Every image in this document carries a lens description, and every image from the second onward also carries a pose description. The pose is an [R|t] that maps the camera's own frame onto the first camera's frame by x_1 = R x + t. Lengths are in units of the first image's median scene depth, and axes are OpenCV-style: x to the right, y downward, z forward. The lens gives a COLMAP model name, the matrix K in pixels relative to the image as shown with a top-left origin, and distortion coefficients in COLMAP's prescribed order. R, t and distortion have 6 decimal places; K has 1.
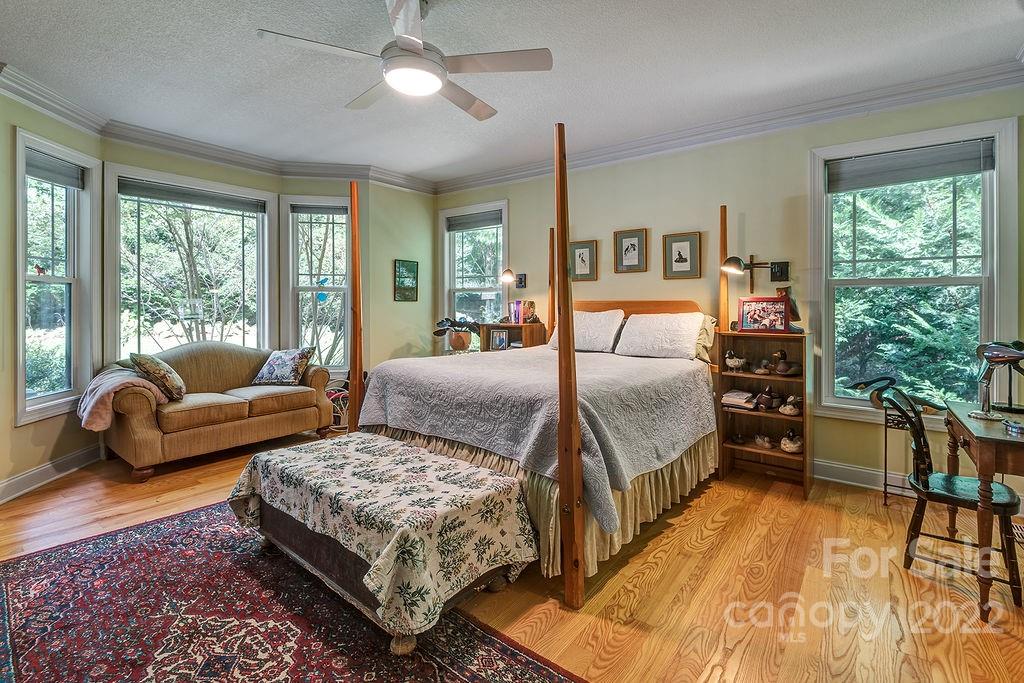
lens RADIAL K [[472.7, 0, 519.5], [0, 472.7, 308.1], [0, 0, 1]] dist [0.008808, -0.008042]
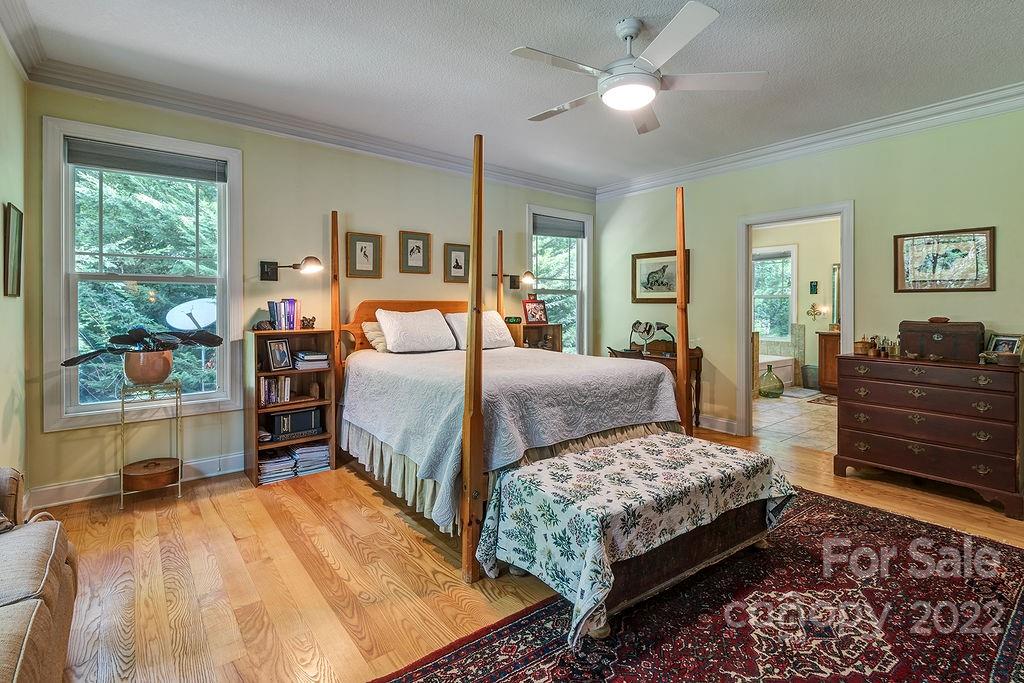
lens RADIAL K [[472.7, 0, 517.0], [0, 472.7, 304.0], [0, 0, 1]] dist [0.008808, -0.008042]
pose [[0.257493, 0.000424, 0.966280, -0.887956], [0.001659, 0.999998, -0.000881, -0.008294], [-0.966279, 0.001830, 0.257492, 0.649851]]
